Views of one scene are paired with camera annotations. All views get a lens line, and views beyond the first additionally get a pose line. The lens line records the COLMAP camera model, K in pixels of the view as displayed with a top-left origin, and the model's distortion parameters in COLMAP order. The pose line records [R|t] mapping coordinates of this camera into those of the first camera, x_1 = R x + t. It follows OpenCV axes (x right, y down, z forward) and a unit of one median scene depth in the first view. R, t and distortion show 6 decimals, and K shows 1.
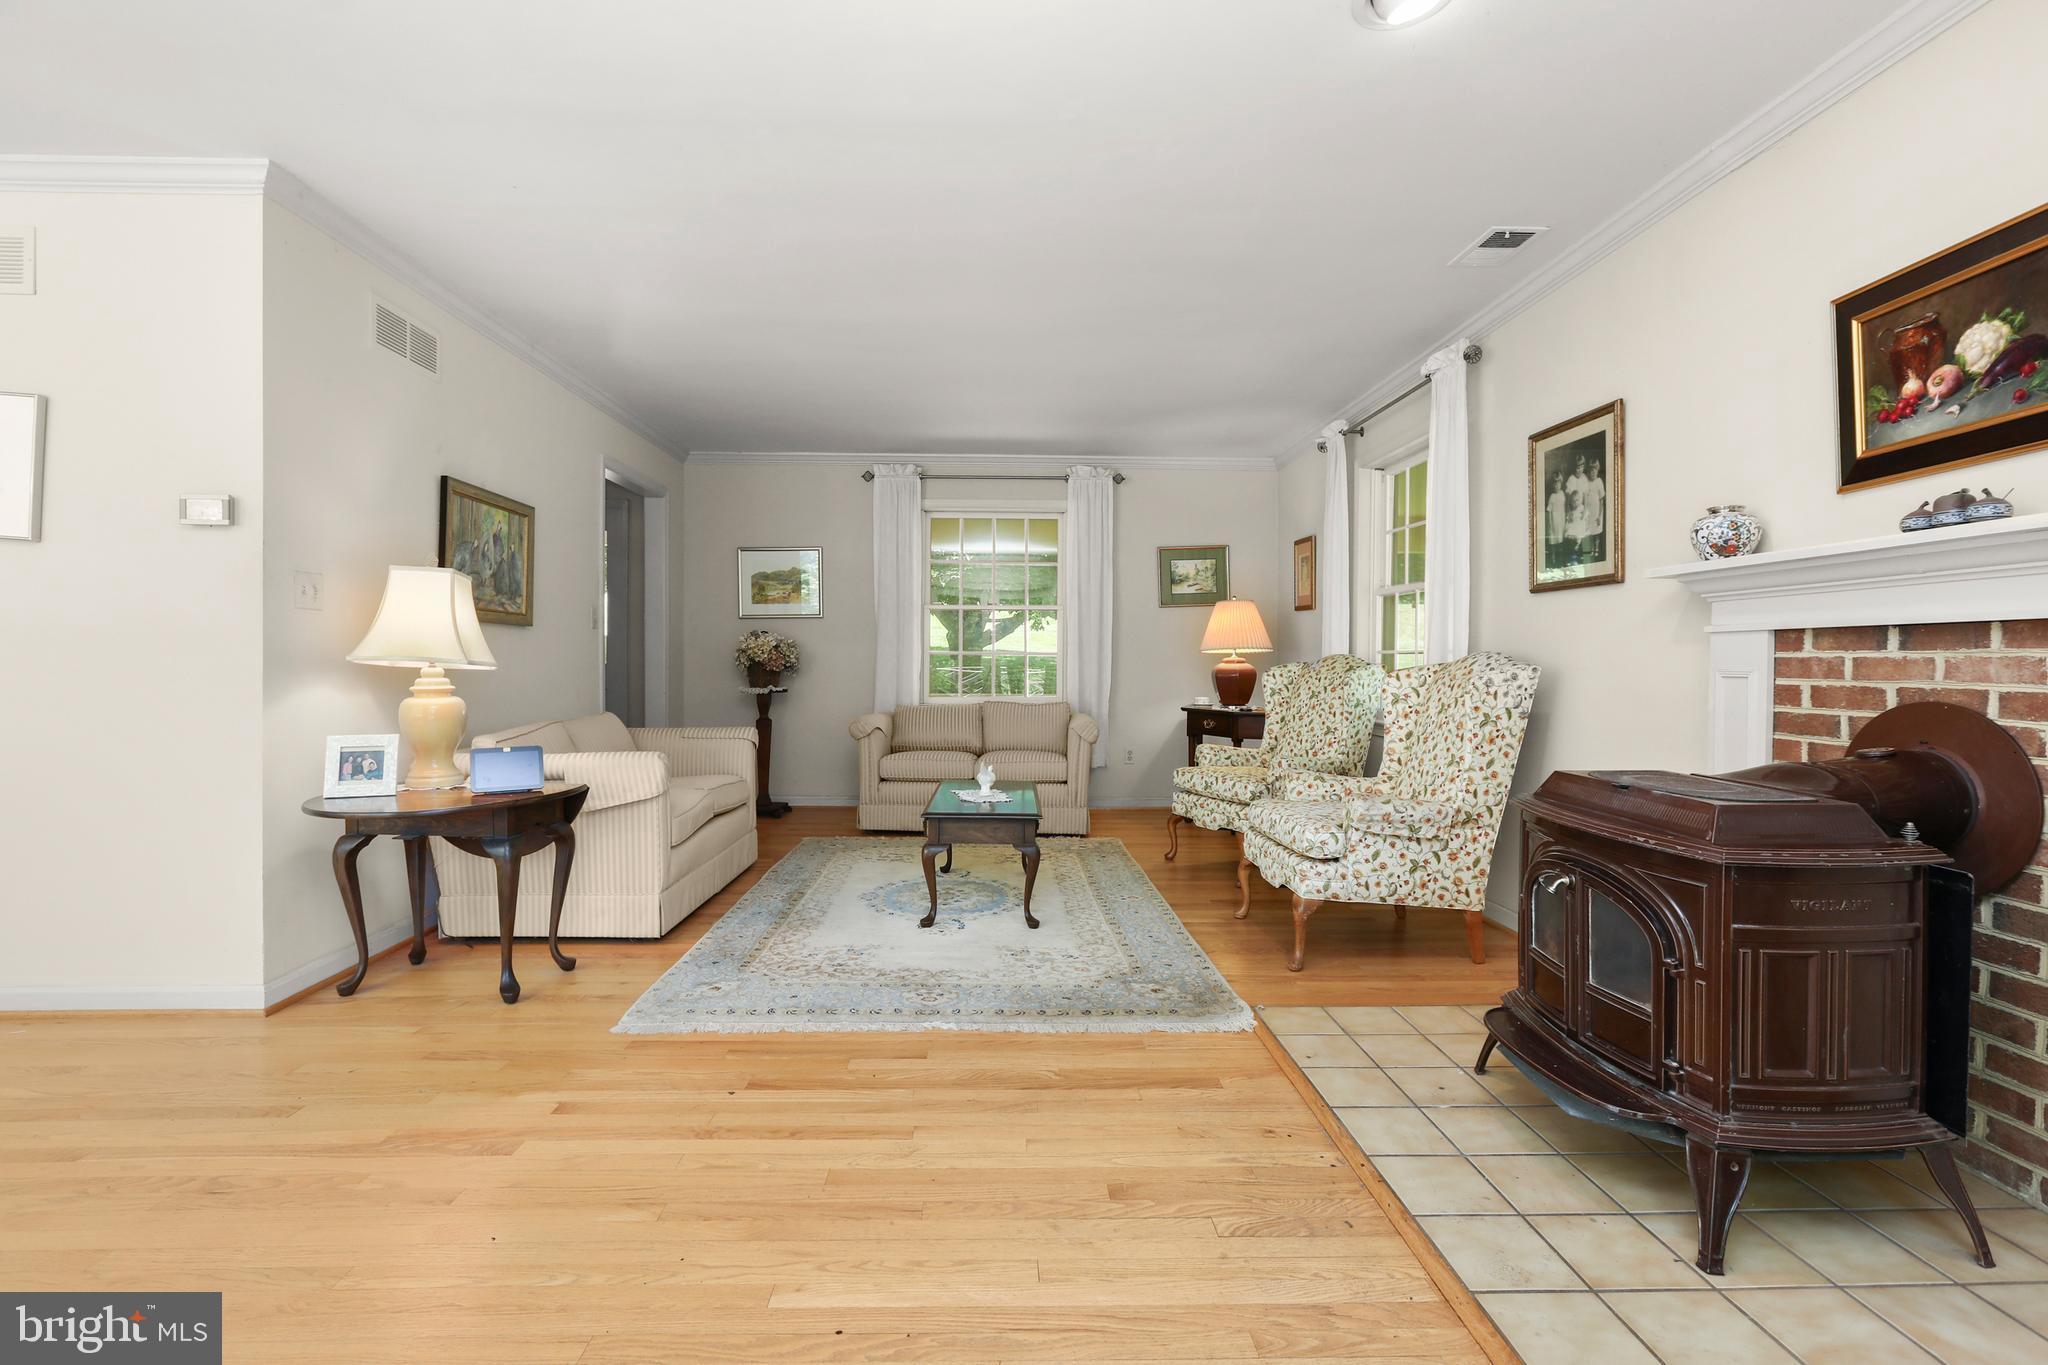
lens RADIAL K [[948.6, 0, 1011.6], [0, 948.6, 663.1], [0, 0, 1]] dist [-0.000621, 0.004901]
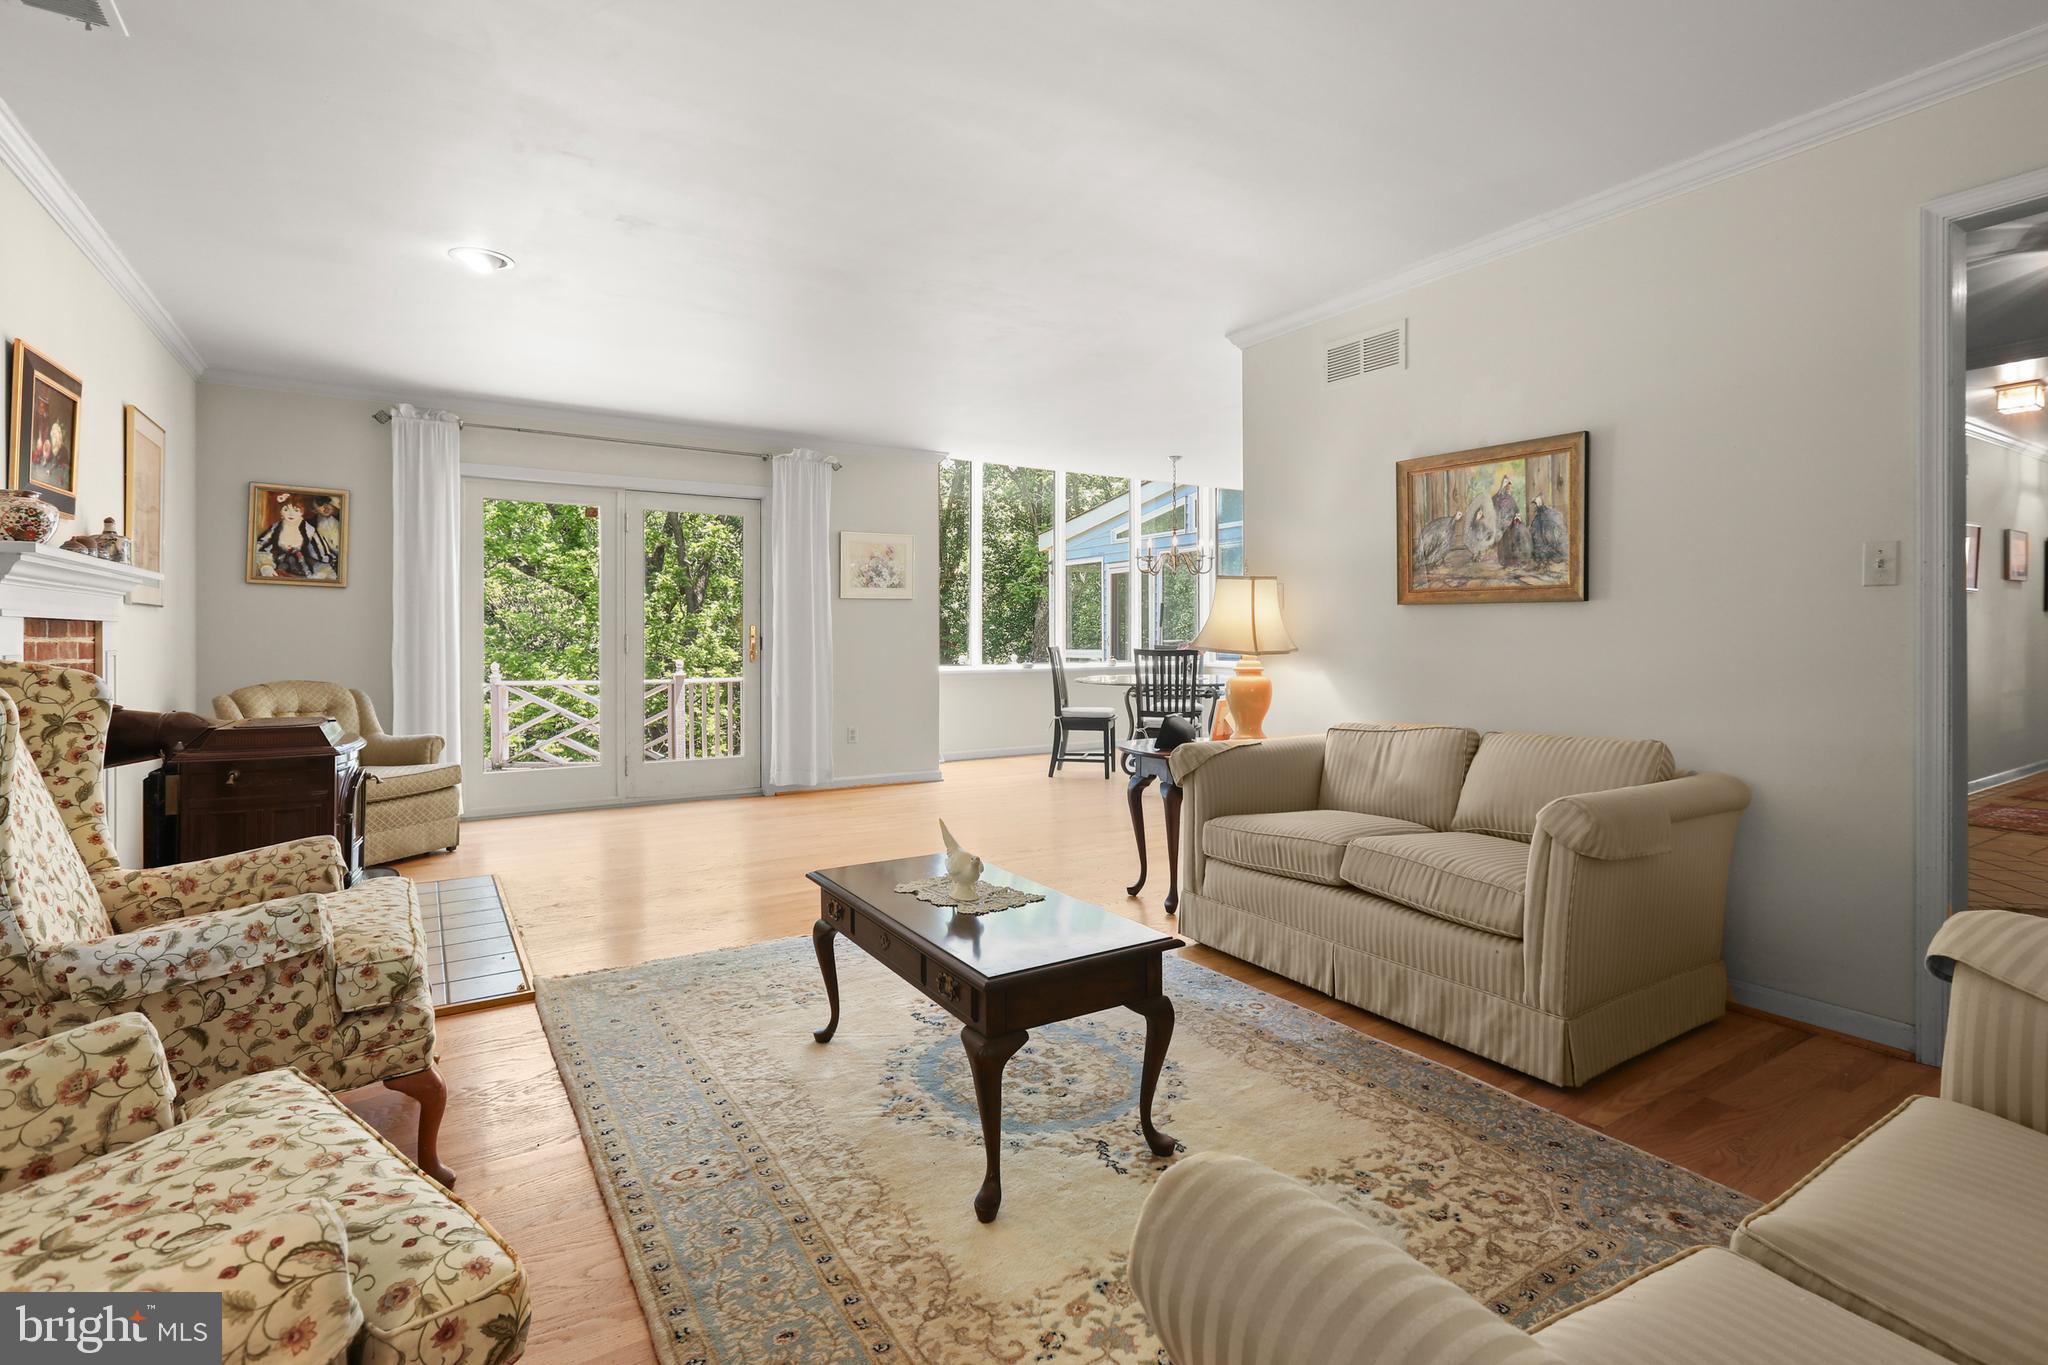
lens RADIAL K [[948.6, 0, 1047.7], [0, 948.6, 599.3], [0, 0, 1]] dist [-0.000621, 0.004901]
pose [[-0.851448, -0.026276, -0.523780, 0.290560], [-0.004711, 0.999087, -0.042462, -0.010504], [0.524418, -0.033687, -0.850795, 1.955406]]
